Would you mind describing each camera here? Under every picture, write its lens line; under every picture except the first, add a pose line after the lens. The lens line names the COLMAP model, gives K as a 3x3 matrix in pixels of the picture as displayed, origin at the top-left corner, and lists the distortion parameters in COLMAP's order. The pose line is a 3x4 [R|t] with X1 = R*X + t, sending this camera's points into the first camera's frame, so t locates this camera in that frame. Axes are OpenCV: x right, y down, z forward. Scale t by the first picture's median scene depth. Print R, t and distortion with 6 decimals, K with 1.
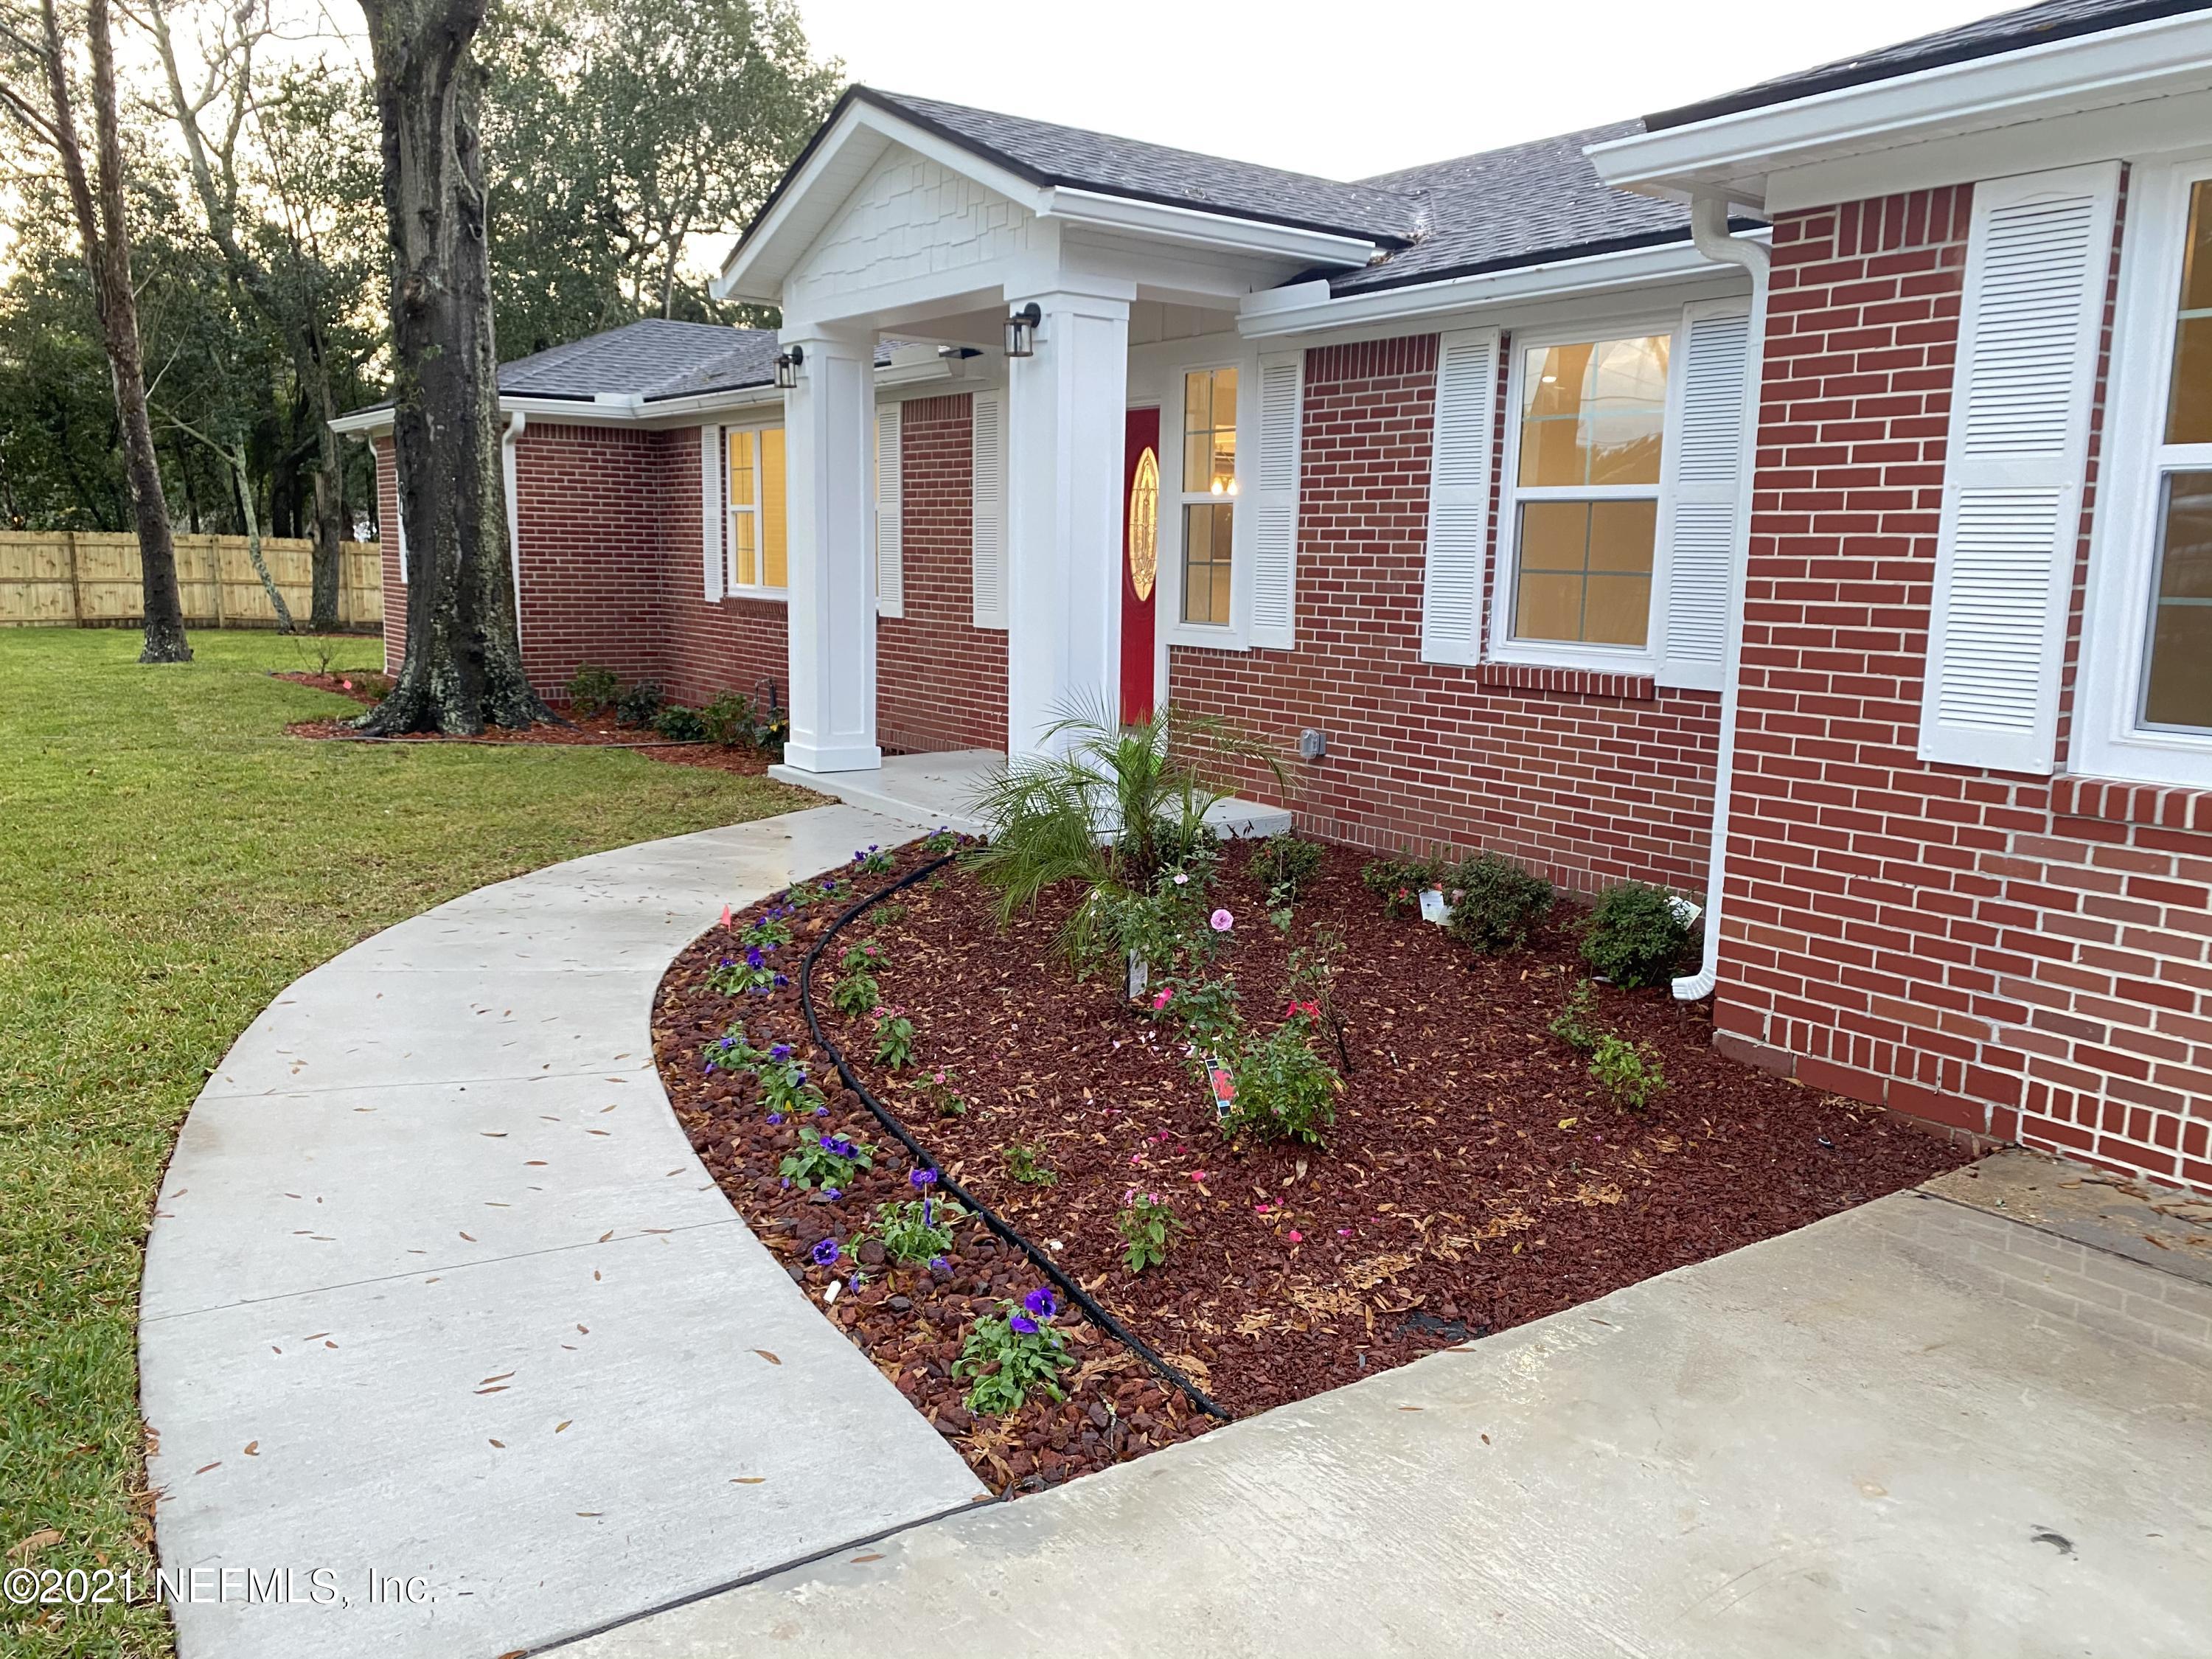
lens RADIAL K [[1686.3, 0, 1108.7], [0, 1686.3, 806.7], [0, 0, 1]] dist [0.112071, -0.182390]
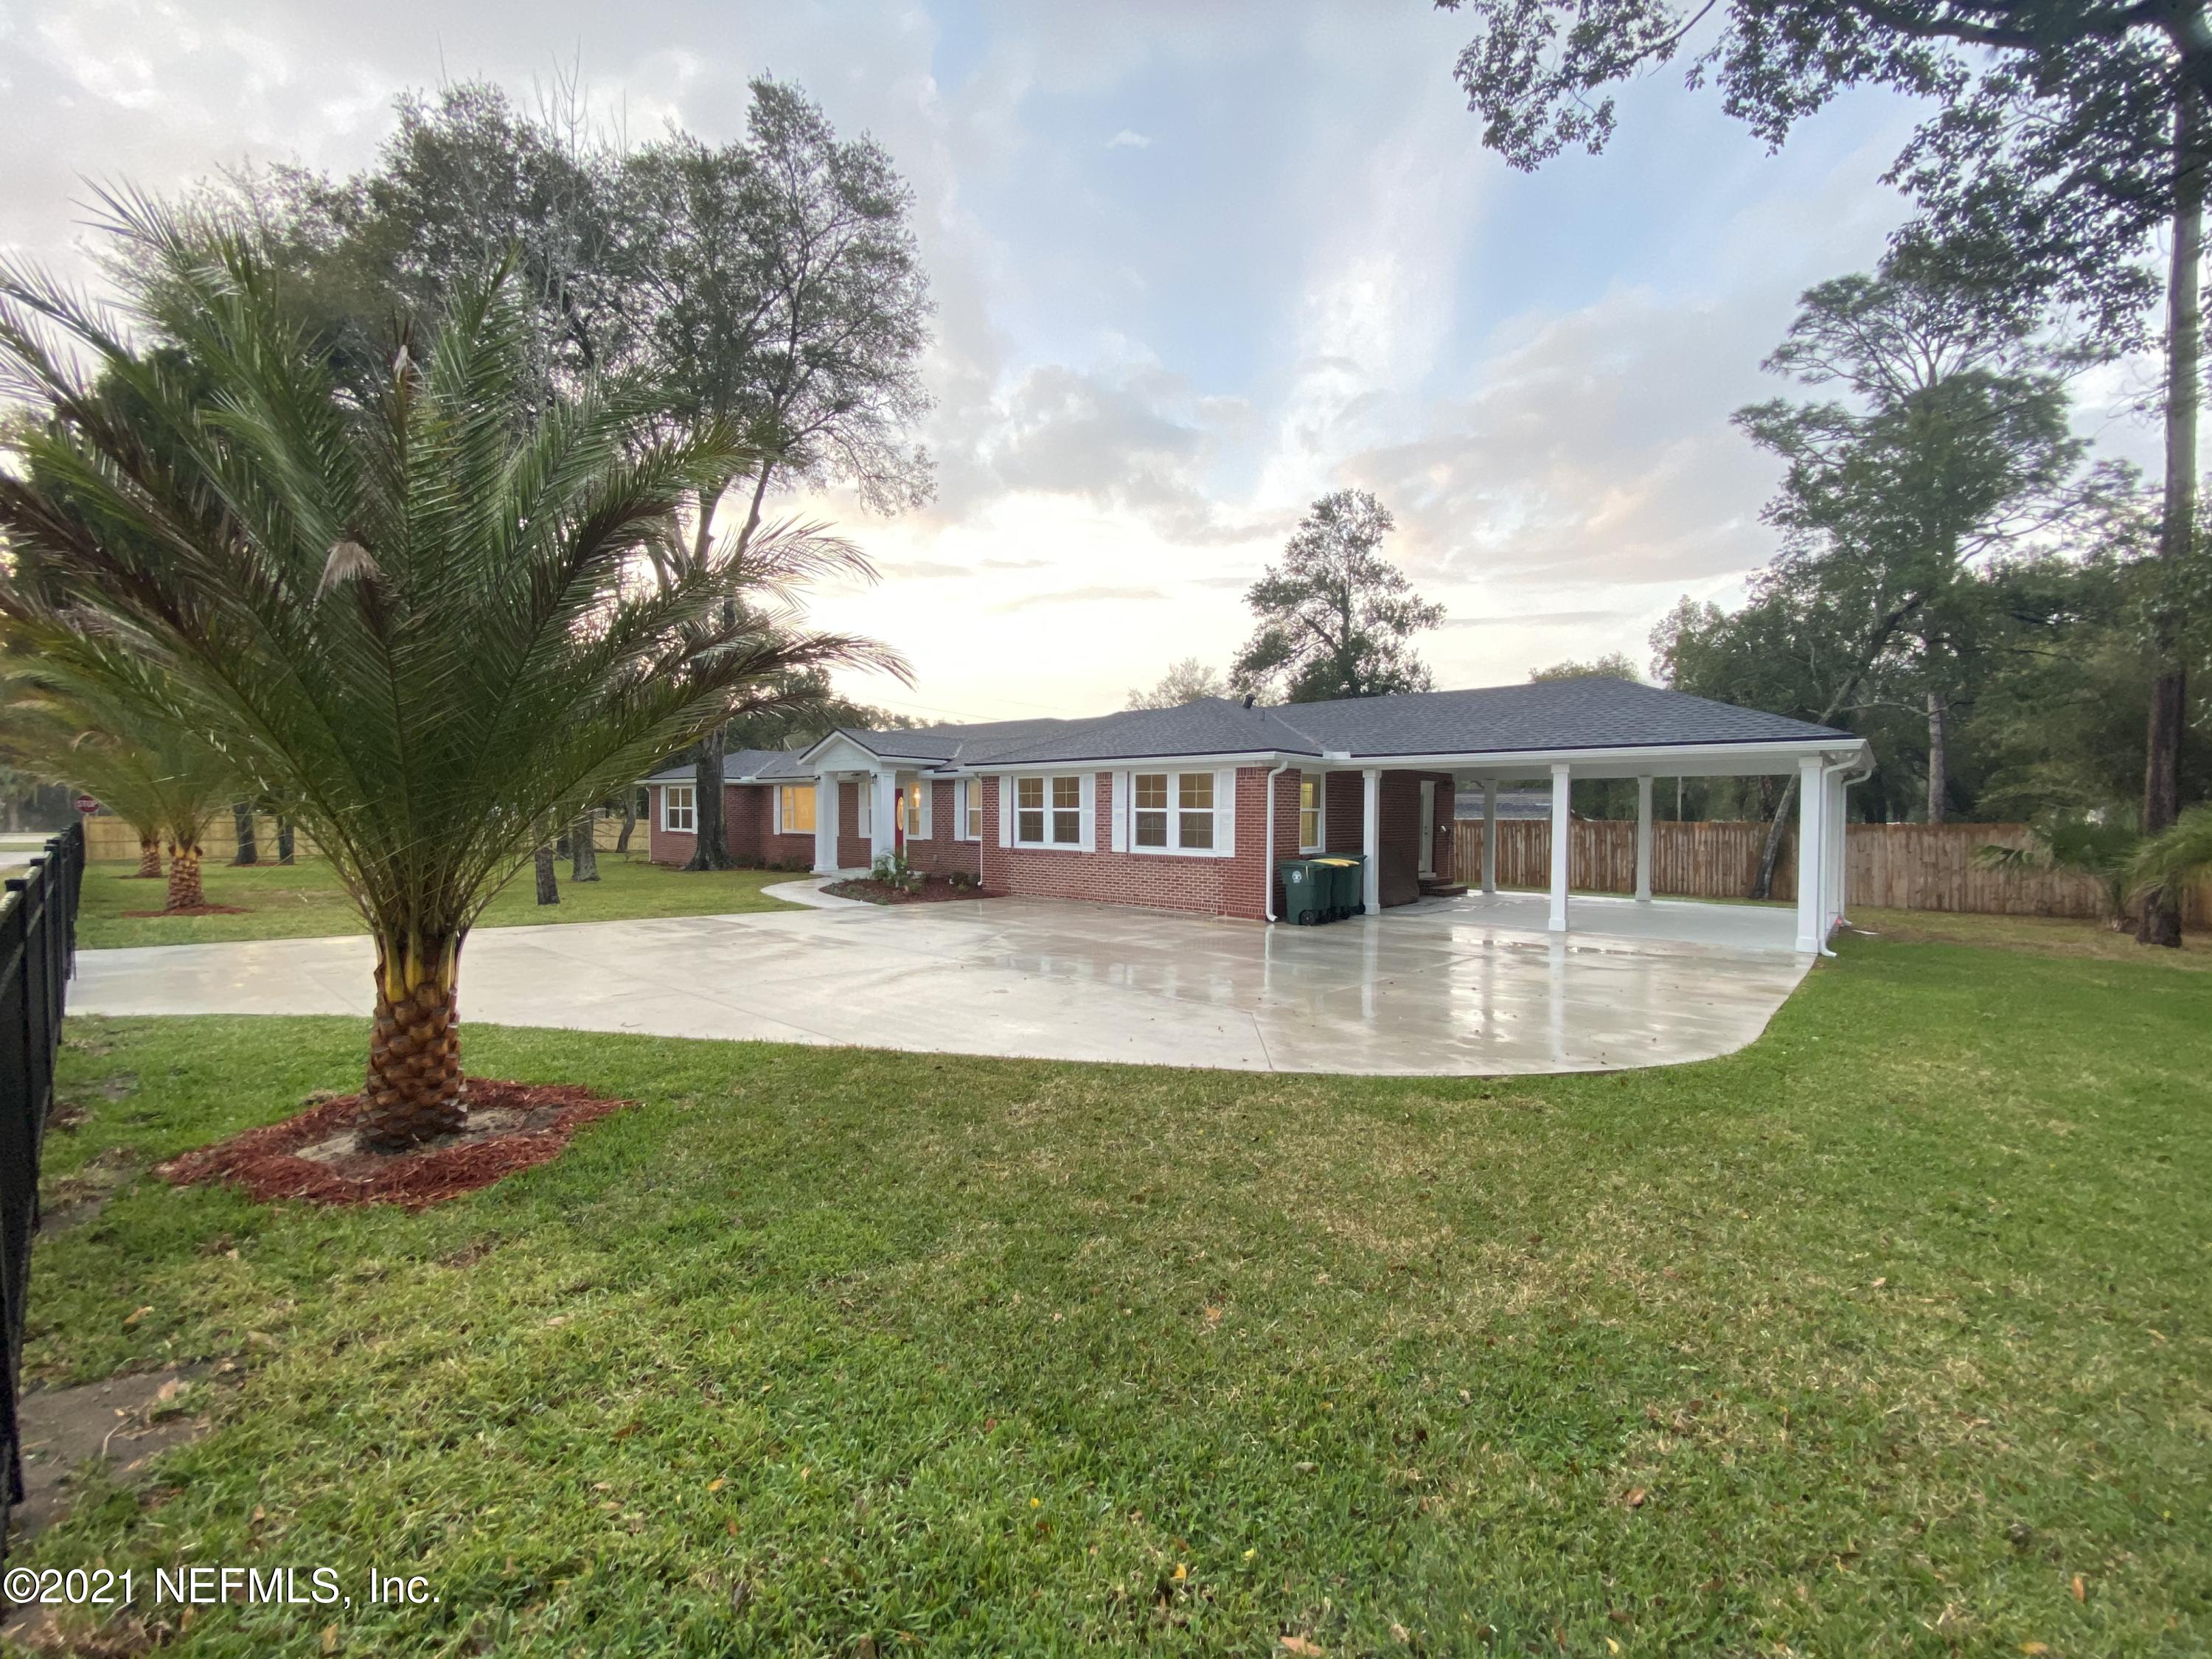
lens RADIAL K [[880.7, 0, 1111.8], [0, 880.7, 845.0], [0, 0, 1]] dist [0.021955, -0.020897]
pose [[0.970643, -0.018006, 0.239848, 0.004759], [0.044870, 0.993244, -0.107022, 0.209393], [-0.236300, 0.114642, 0.964893, -1.516607]]
